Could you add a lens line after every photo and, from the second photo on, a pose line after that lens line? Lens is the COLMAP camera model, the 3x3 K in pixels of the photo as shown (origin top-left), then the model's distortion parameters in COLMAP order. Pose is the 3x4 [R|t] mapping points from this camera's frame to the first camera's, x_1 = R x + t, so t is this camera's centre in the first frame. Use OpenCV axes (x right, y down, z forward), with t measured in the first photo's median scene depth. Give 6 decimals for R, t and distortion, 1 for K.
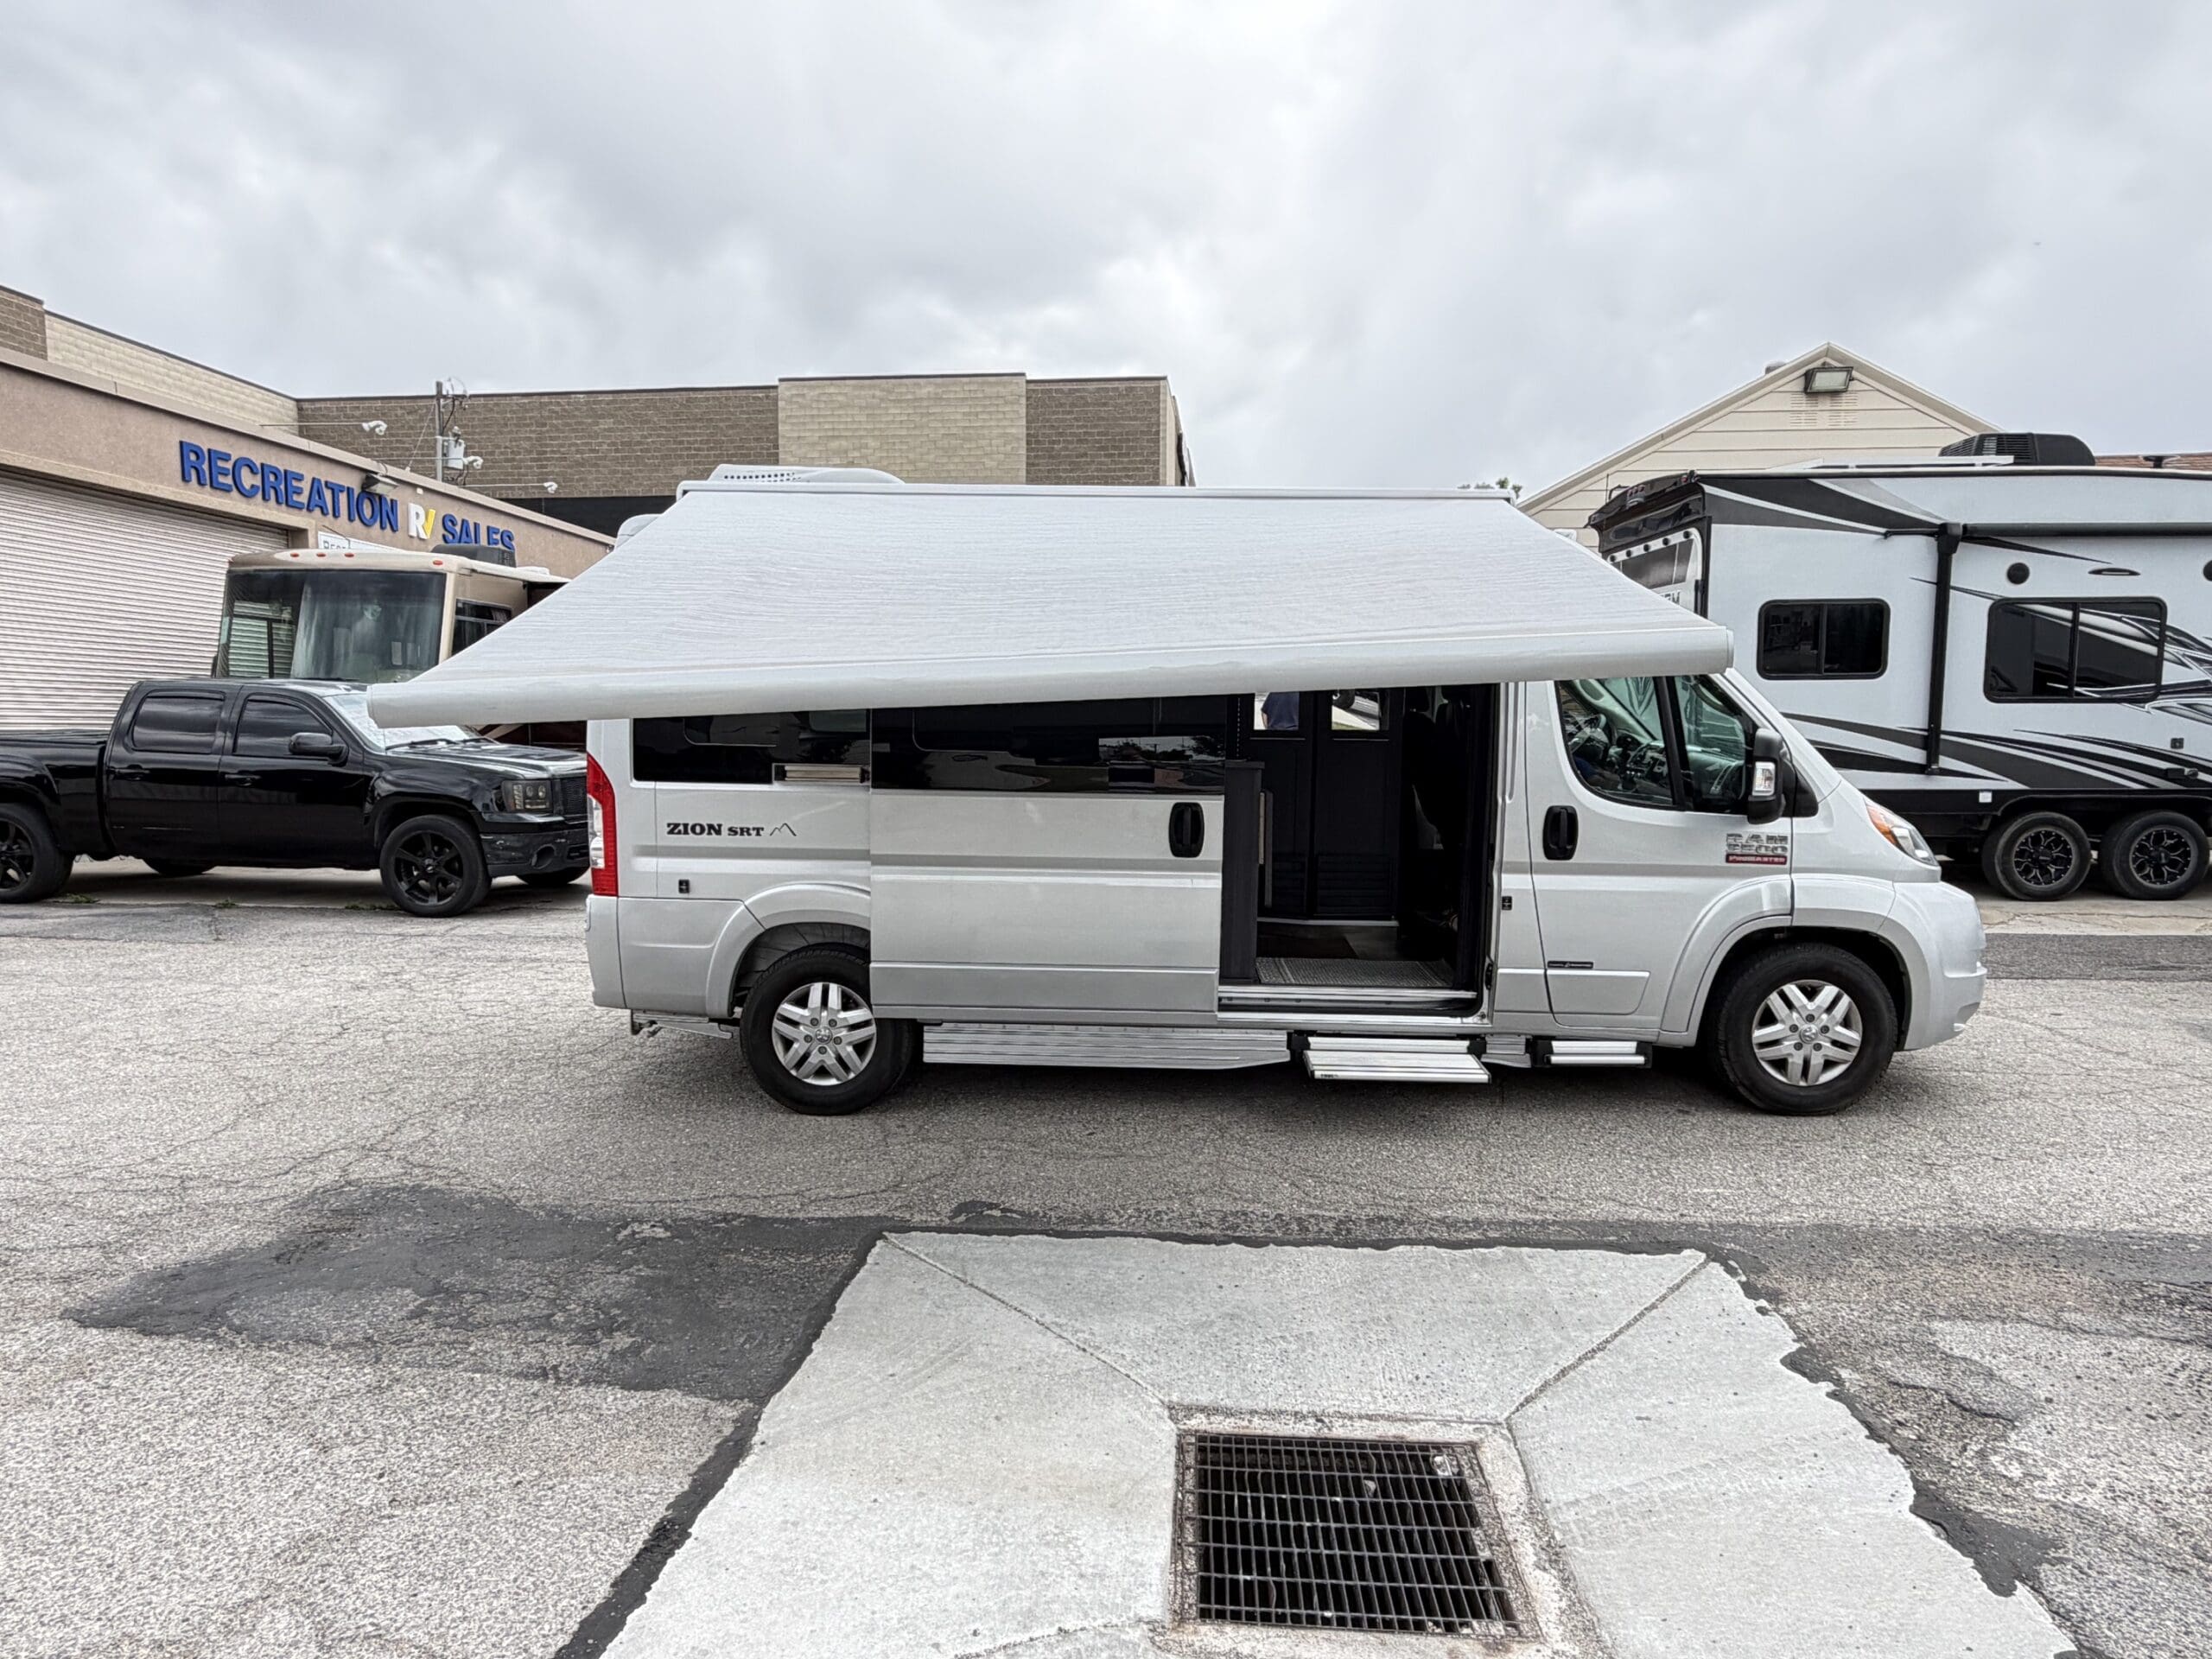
lens RADIAL K [[1329.8, 0, 1106.0], [0, 1329.8, 829.5], [0, 0, 1]] dist [0.000316, 0.000750]
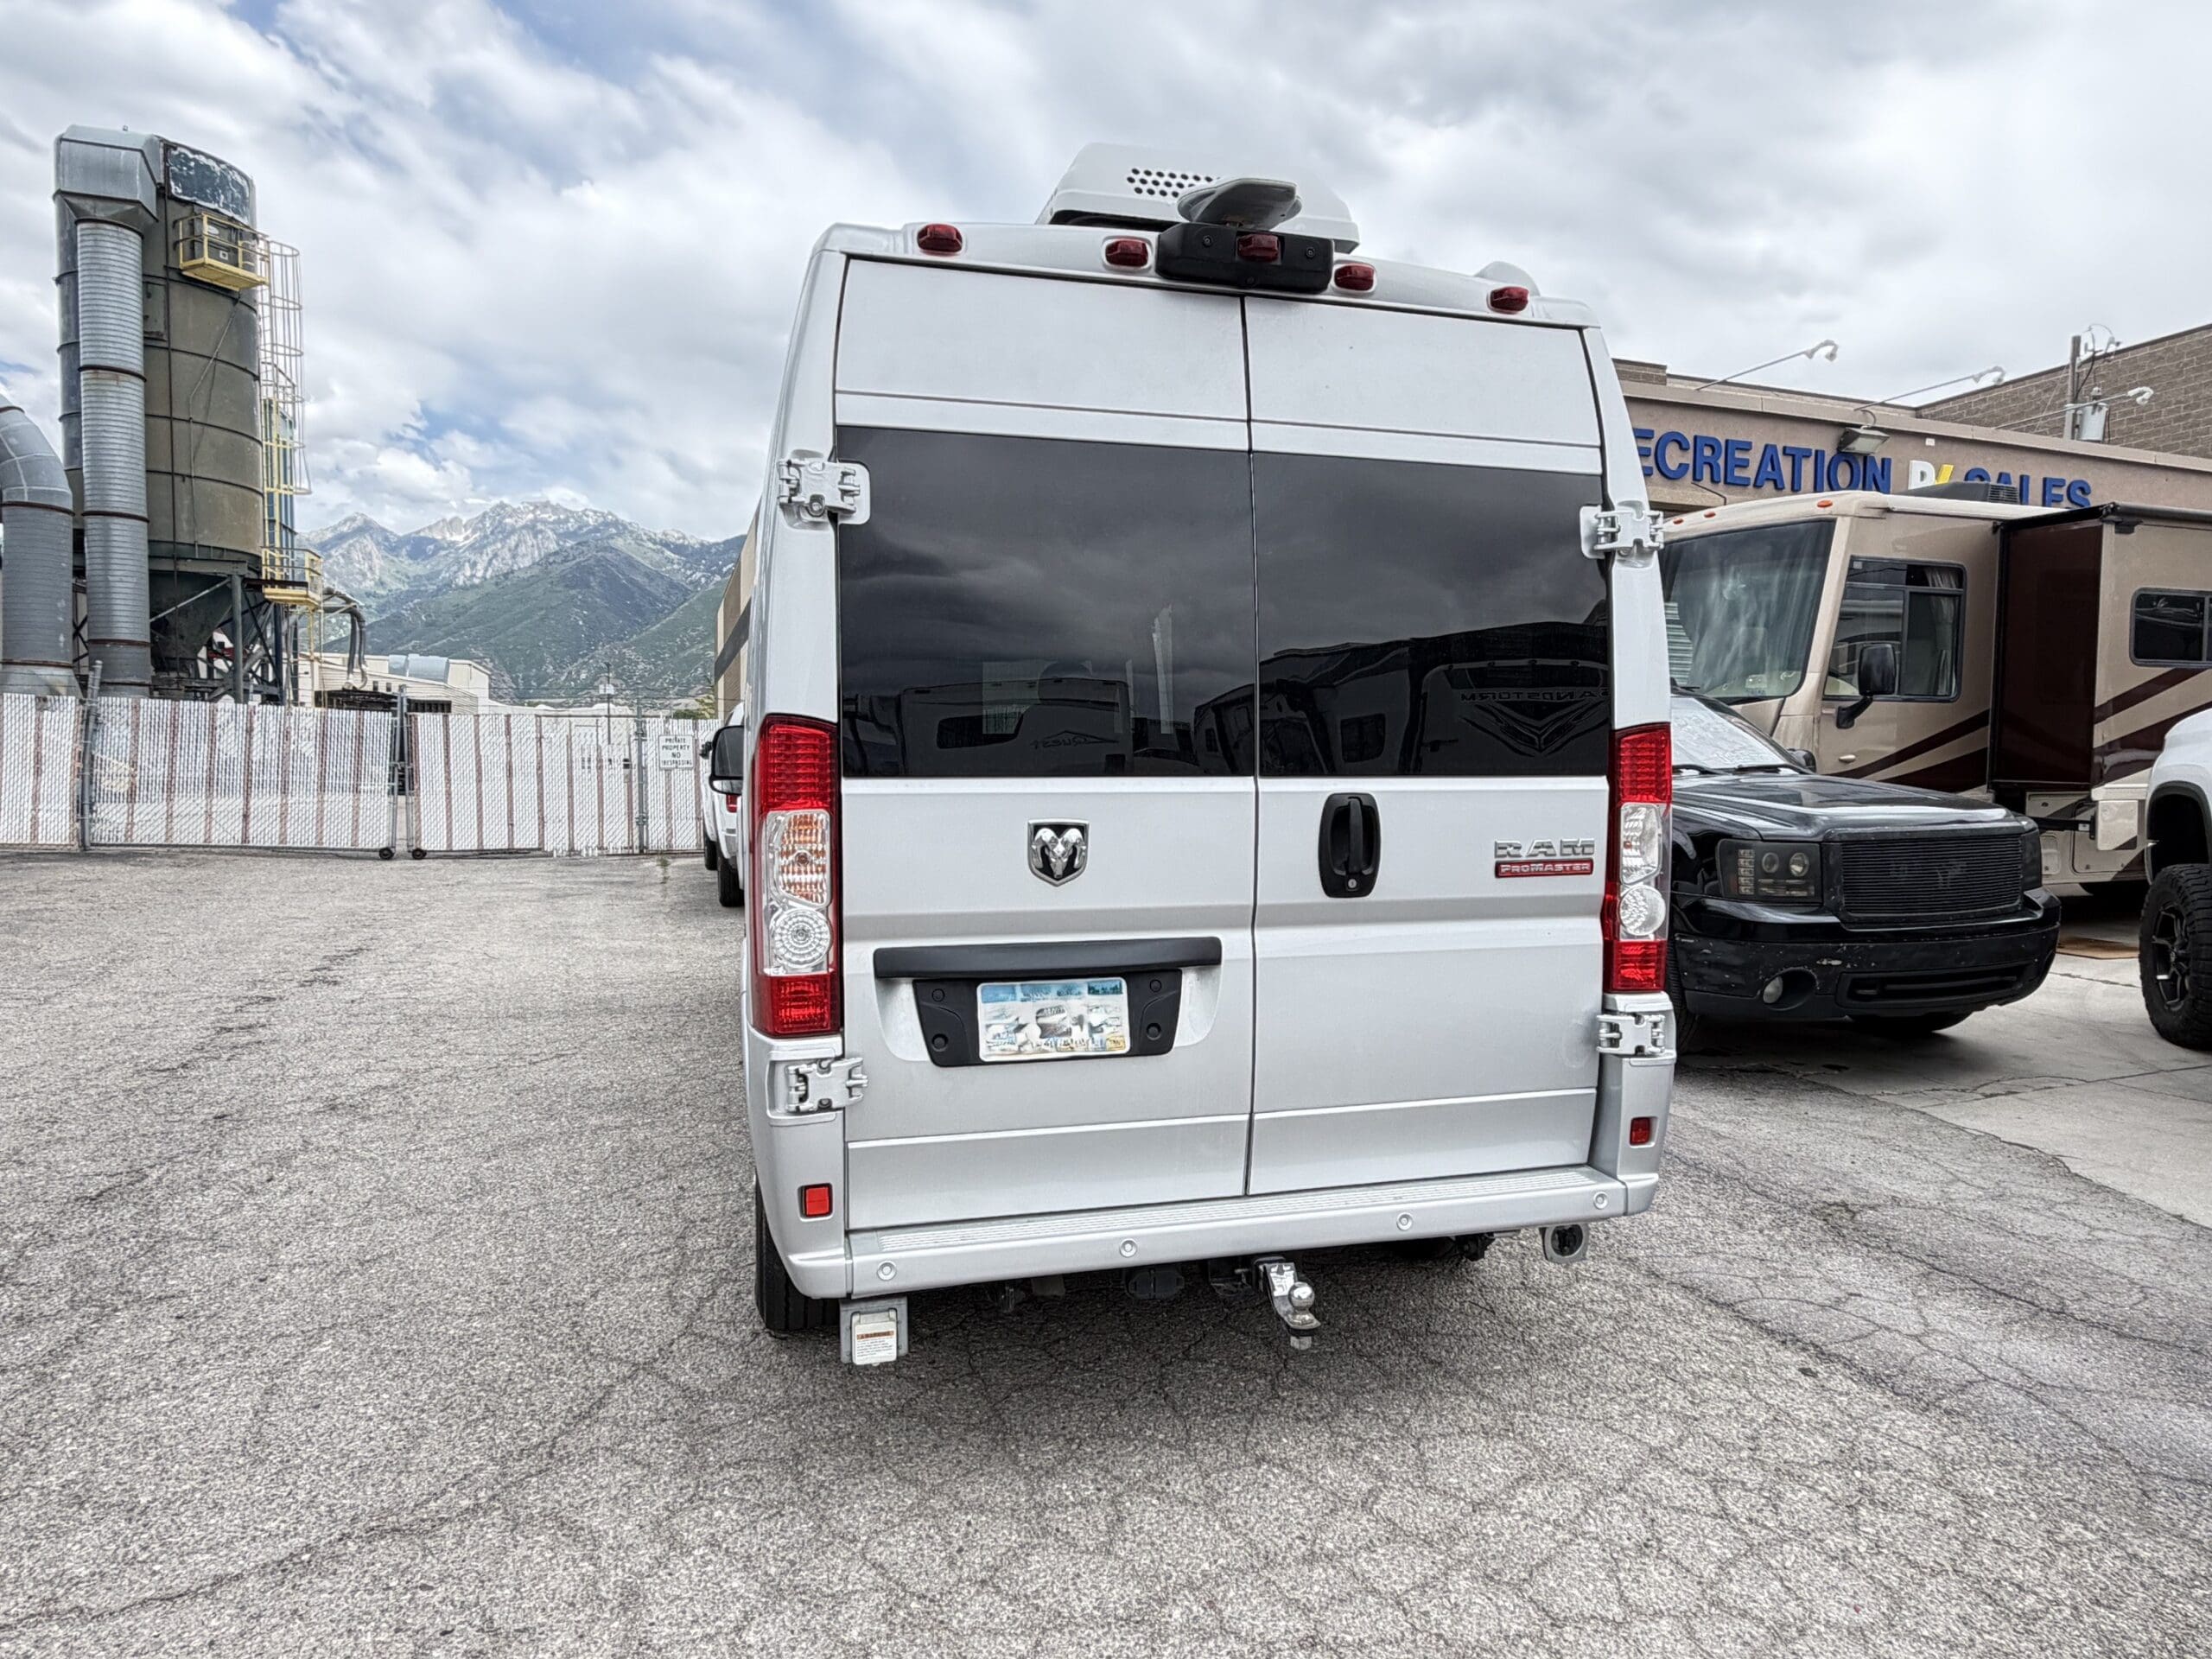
lens RADIAL K [[1292.3, 0, 1100.7], [0, 1292.3, 859.0], [0, 0, 1]] dist [0.001506, 0.000245]
pose [[0.420651, 0.067838, -0.904683, -0.153842], [-0.076881, 0.996279, 0.038958, -0.056457], [0.903959, 0.053165, 0.424301, 1.031668]]
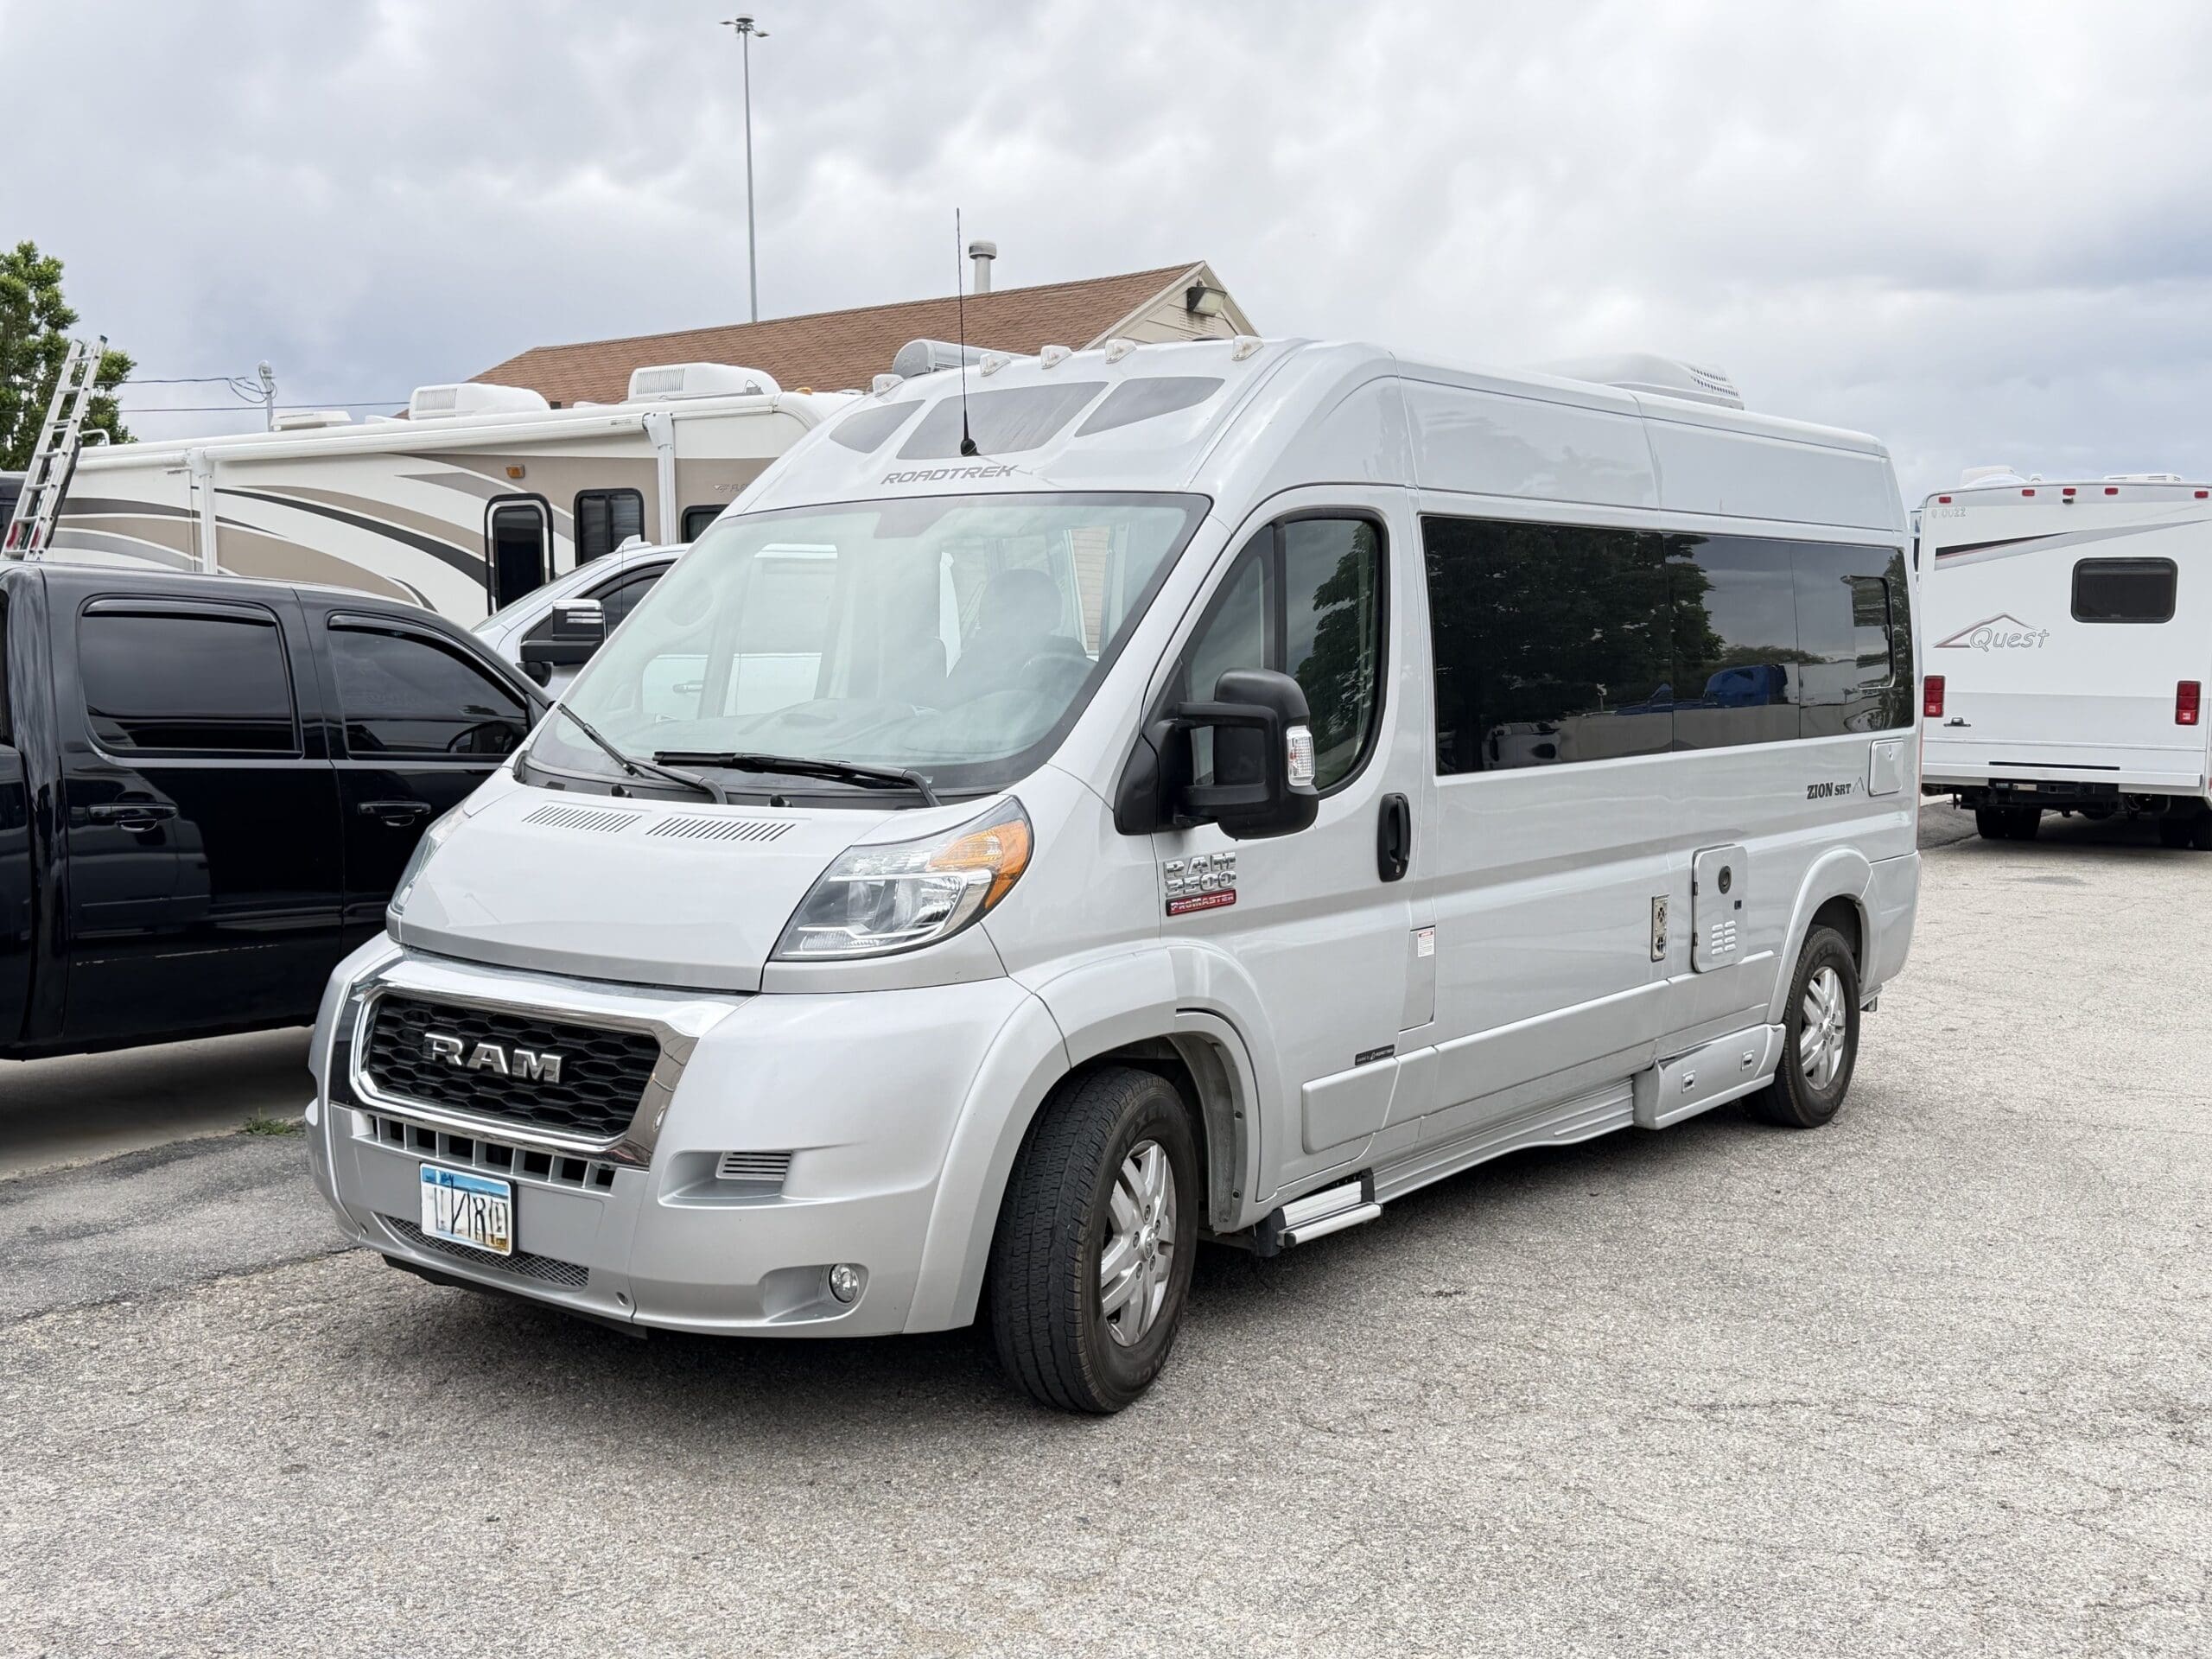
lens RADIAL K [[2208.5, 0, 1106.1], [0, 2208.5, 759.5], [0, 0, 1]] dist [0.134209, -0.228410]
pose [[0.473003, -0.038739, 0.880209, -2.233989], [0.067793, 0.997671, 0.007479, -0.084258], [-0.878449, 0.056134, 0.474527, 0.867001]]
